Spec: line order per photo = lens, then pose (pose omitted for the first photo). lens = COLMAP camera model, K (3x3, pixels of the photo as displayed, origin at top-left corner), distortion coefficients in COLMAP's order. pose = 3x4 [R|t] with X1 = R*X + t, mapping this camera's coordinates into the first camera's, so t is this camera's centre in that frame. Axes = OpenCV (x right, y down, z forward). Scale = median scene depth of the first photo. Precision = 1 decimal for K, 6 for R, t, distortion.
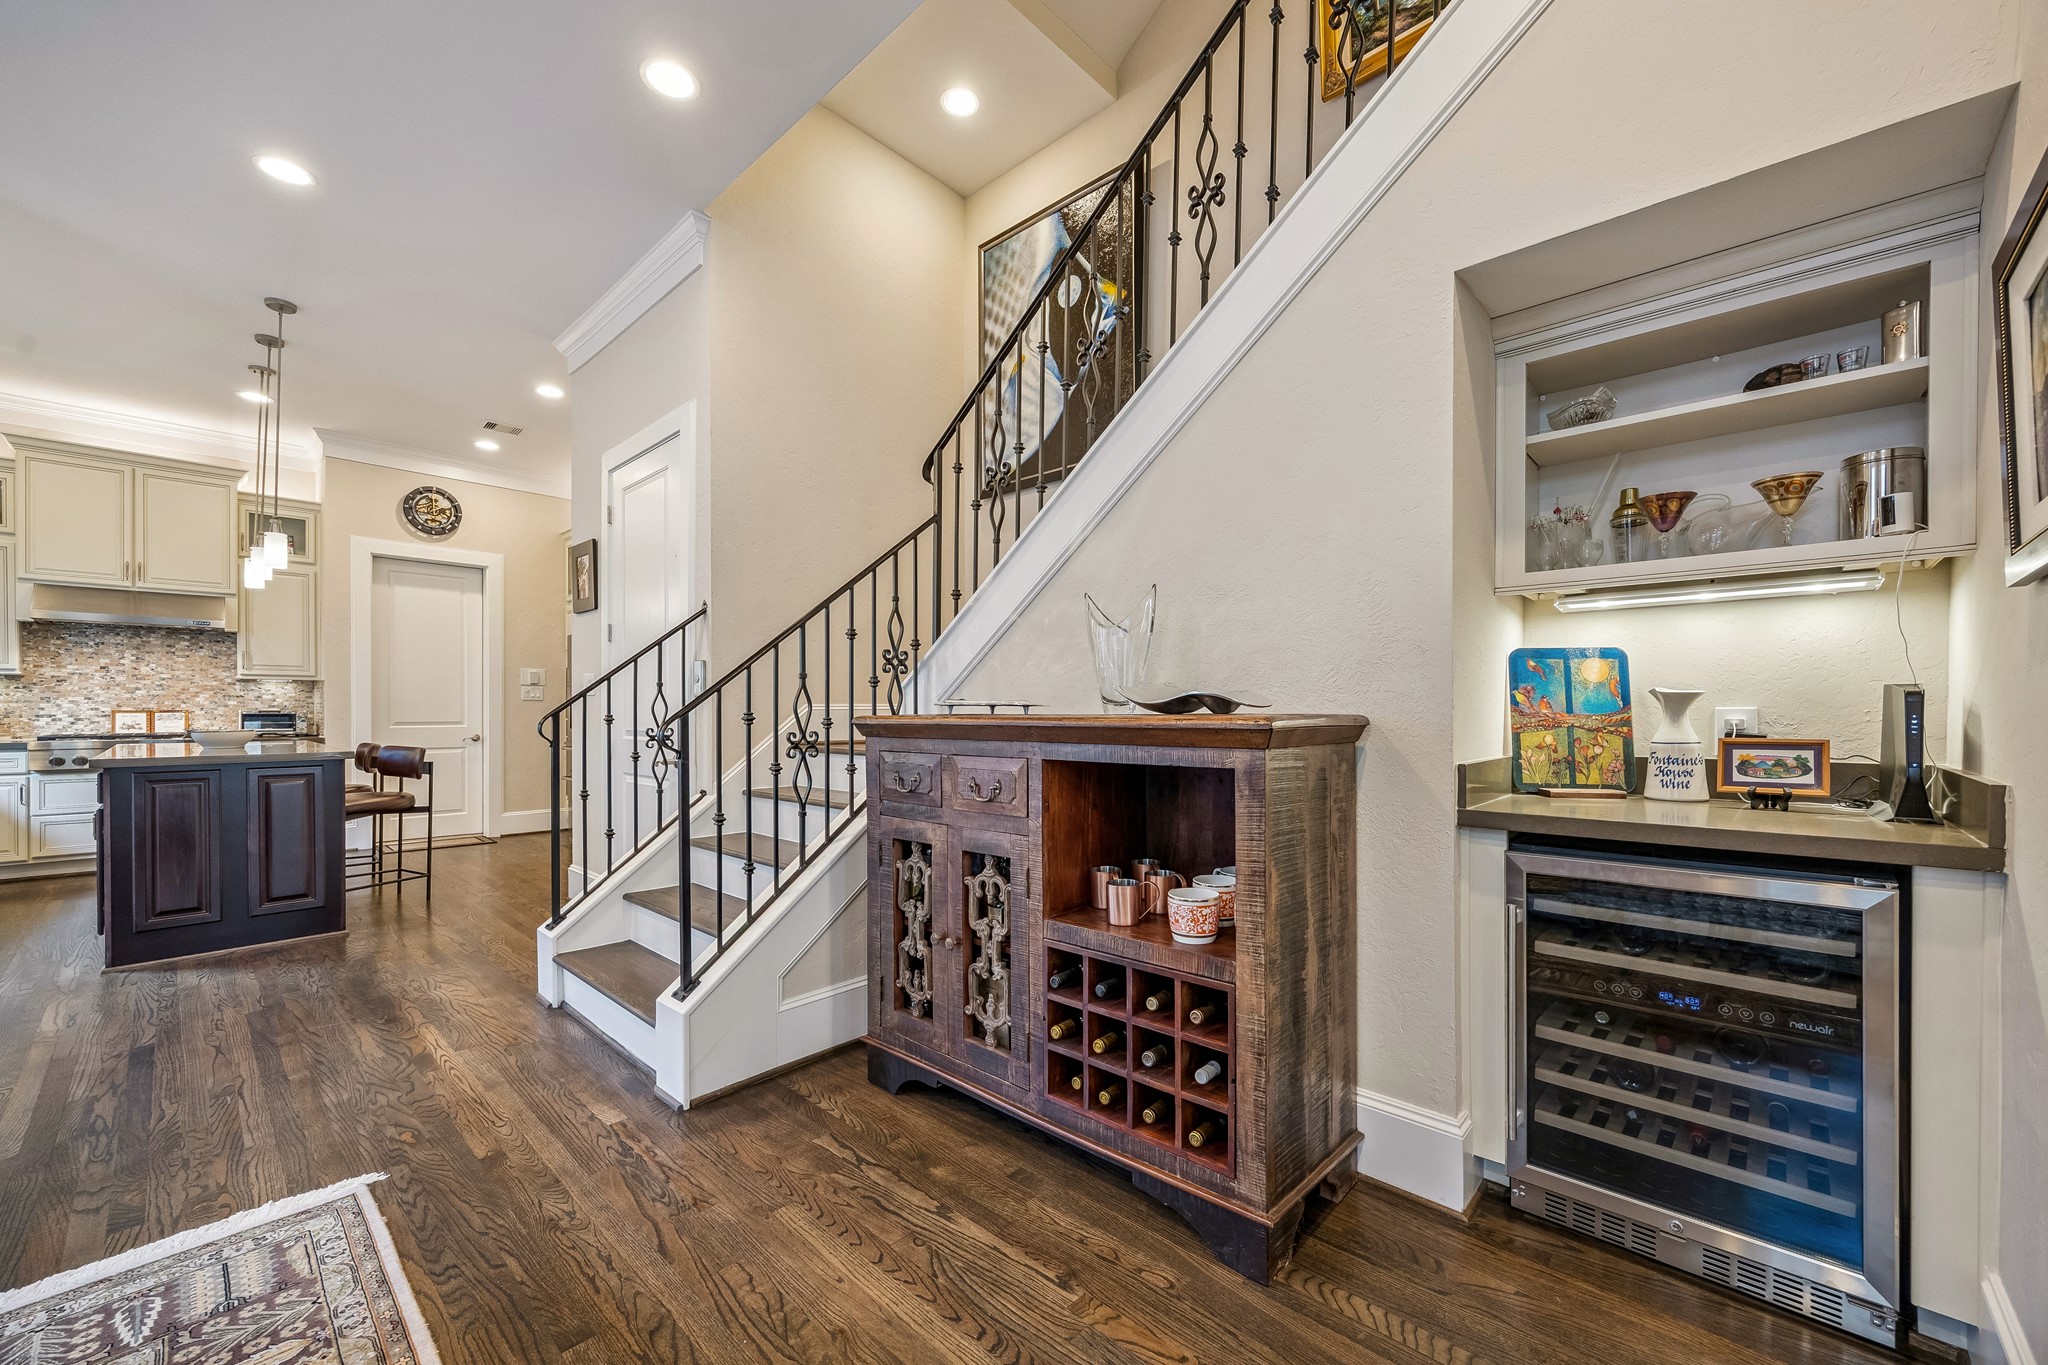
lens RADIAL K [[791.6, 0, 1024.6], [0, 791.6, 712.4], [0, 0, 1]] dist [0.000066, 0.000185]
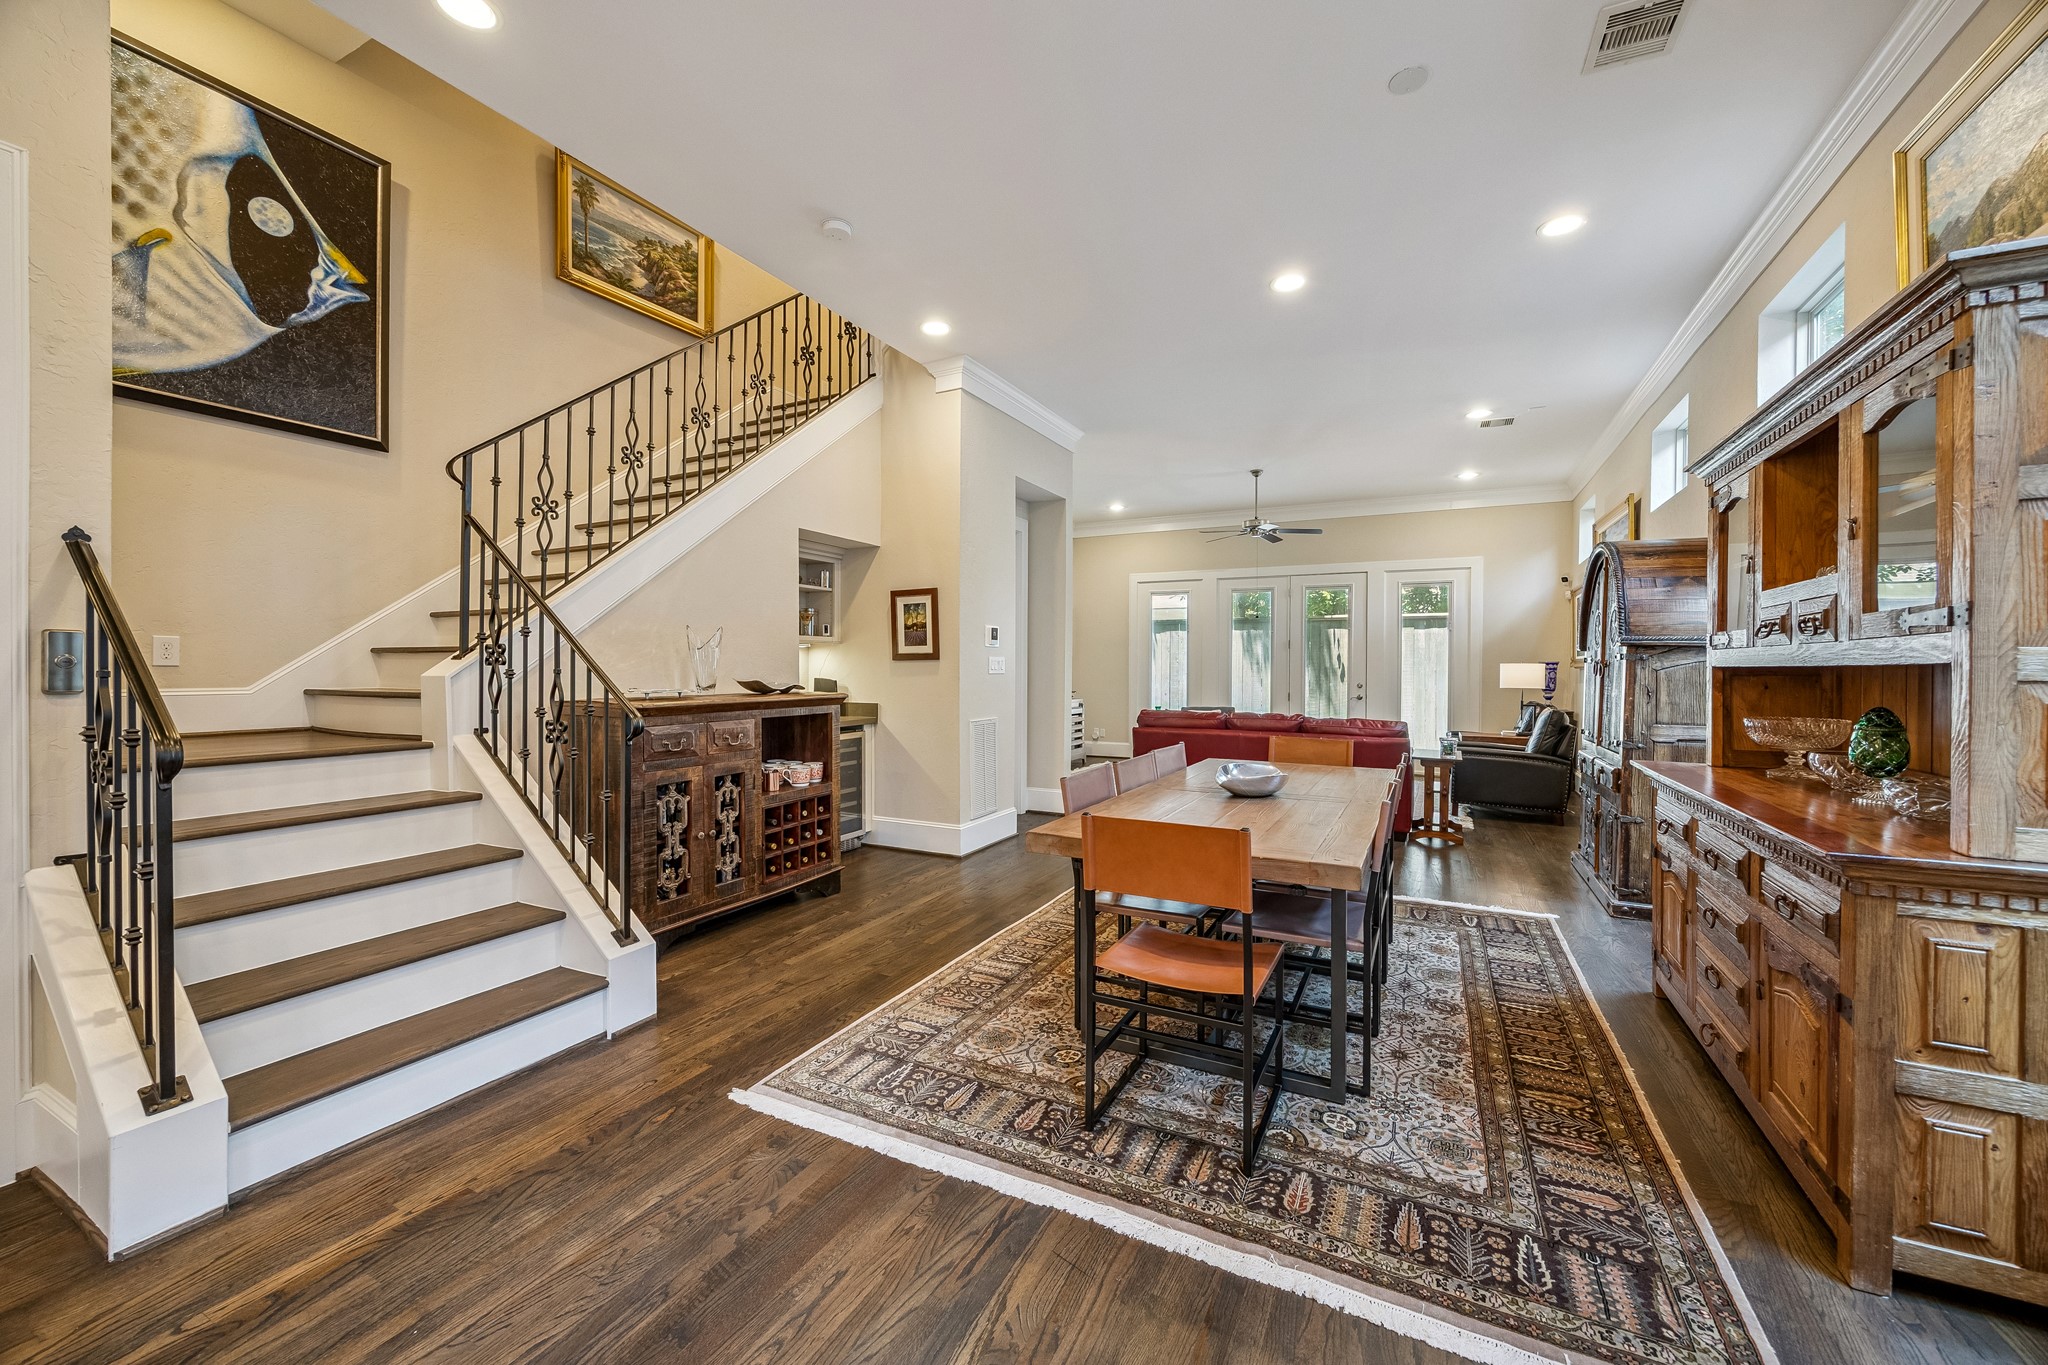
lens RADIAL K [[787.6, 0, 1039.5], [0, 787.6, 676.0], [0, 0, 1]] dist [0.000812, 0.000111]
pose [[-0.283357, -0.008475, 0.958977, -0.761546], [-0.000199, 0.999961, 0.008778, -0.023564], [-0.959015, 0.002296, -0.283347, 0.322293]]
